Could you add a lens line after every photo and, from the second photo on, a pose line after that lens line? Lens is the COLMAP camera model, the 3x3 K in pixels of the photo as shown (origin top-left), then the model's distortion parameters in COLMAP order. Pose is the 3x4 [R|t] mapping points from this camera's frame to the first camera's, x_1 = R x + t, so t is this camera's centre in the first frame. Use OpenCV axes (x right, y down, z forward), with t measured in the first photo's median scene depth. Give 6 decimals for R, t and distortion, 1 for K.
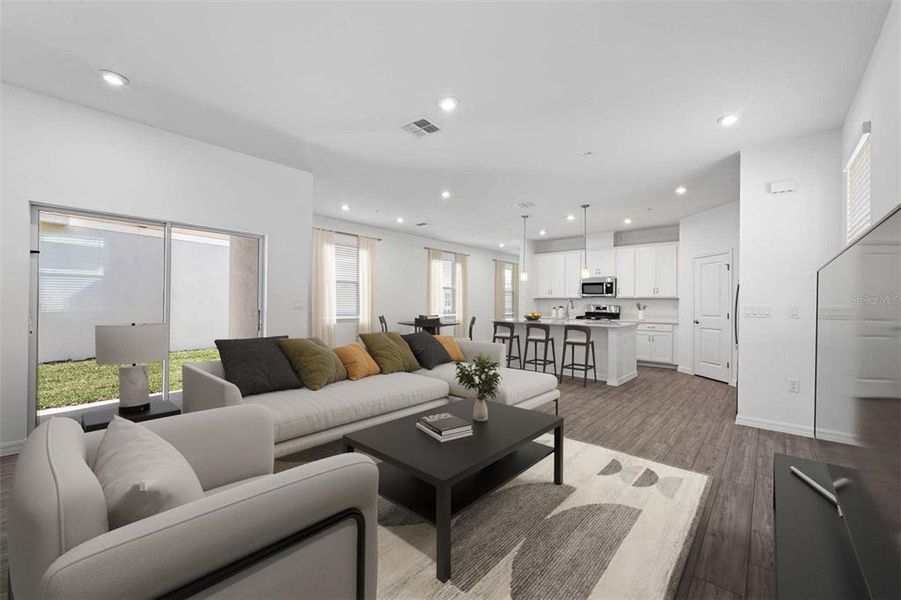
lens RADIAL K [[357.7, 0, 450.5], [0, 357.7, 300.0], [0, 0, 1]] dist [0.001876, 0.000125]
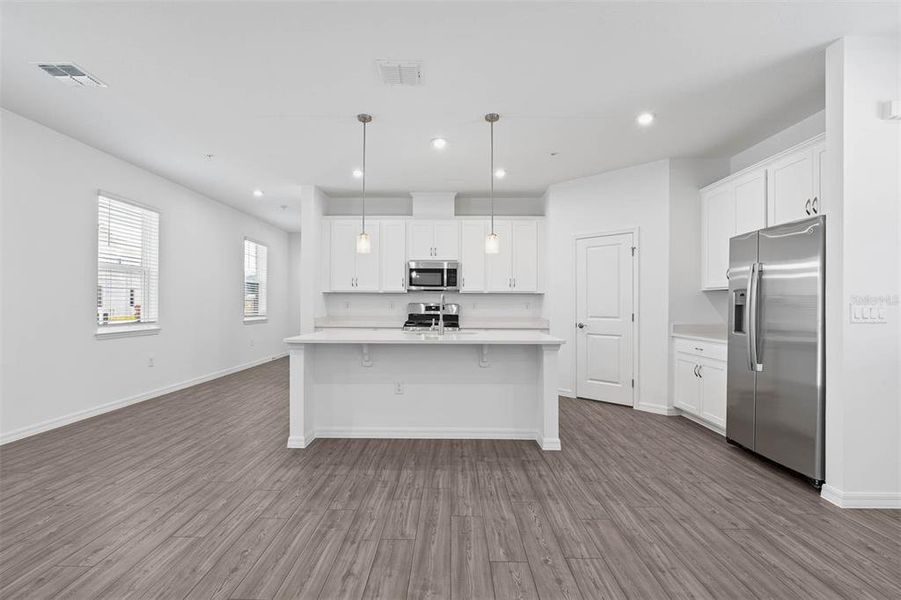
lens RADIAL K [[411.5, 0, 450.5], [0, 411.5, 300.0], [0, 0, 1]] dist [-0.001718, -0.000442]
pose [[0.754824, -0.002093, 0.655925, -0.054002], [-0.002536, 0.999978, 0.006108, 0.003391], [-0.655923, -0.006274, 0.754802, 0.432004]]
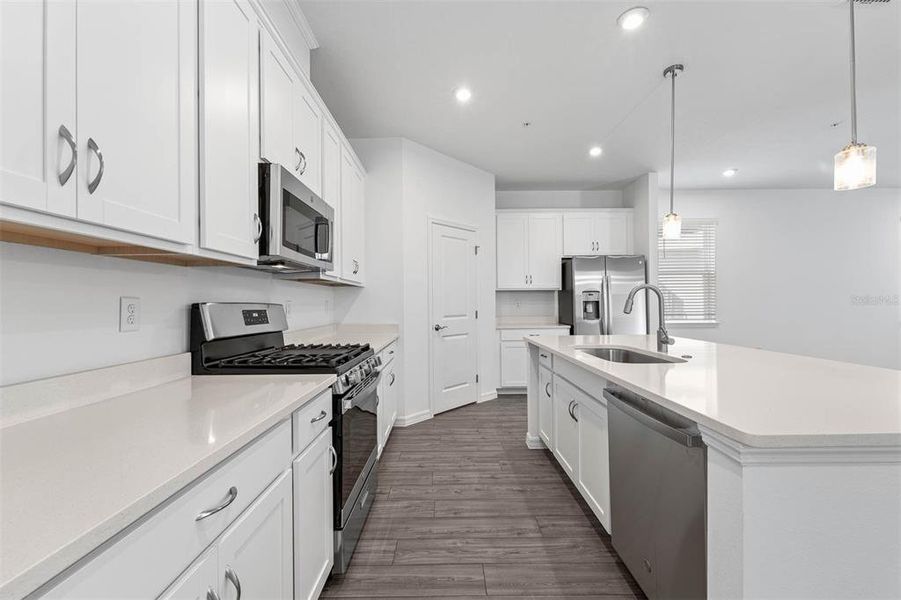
lens RADIAL K [[411.5, 0, 450.5], [0, 411.5, 300.0], [0, 0, 1]] dist [-0.001718, -0.000442]
pose [[-0.671664, -0.009046, 0.740801, 0.115088], [-0.010636, 0.999940, 0.002567, 0.009198], [-0.740780, -0.006154, -0.671720, 1.171372]]
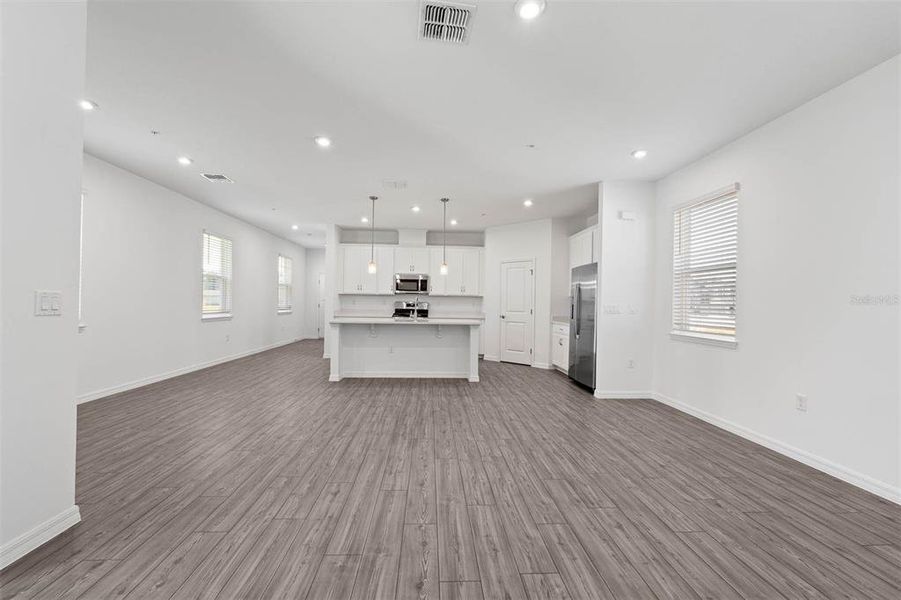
lens RADIAL K [[357.7, 0, 450.5], [0, 357.7, 300.0], [0, 0, 1]] dist [0.001876, 0.000125]
pose [[0.711019, 0.004916, 0.703155, -0.215830], [-0.014895, 0.999856, 0.008071, -0.001192], [-0.703015, -0.016212, 0.710991, 0.225423]]
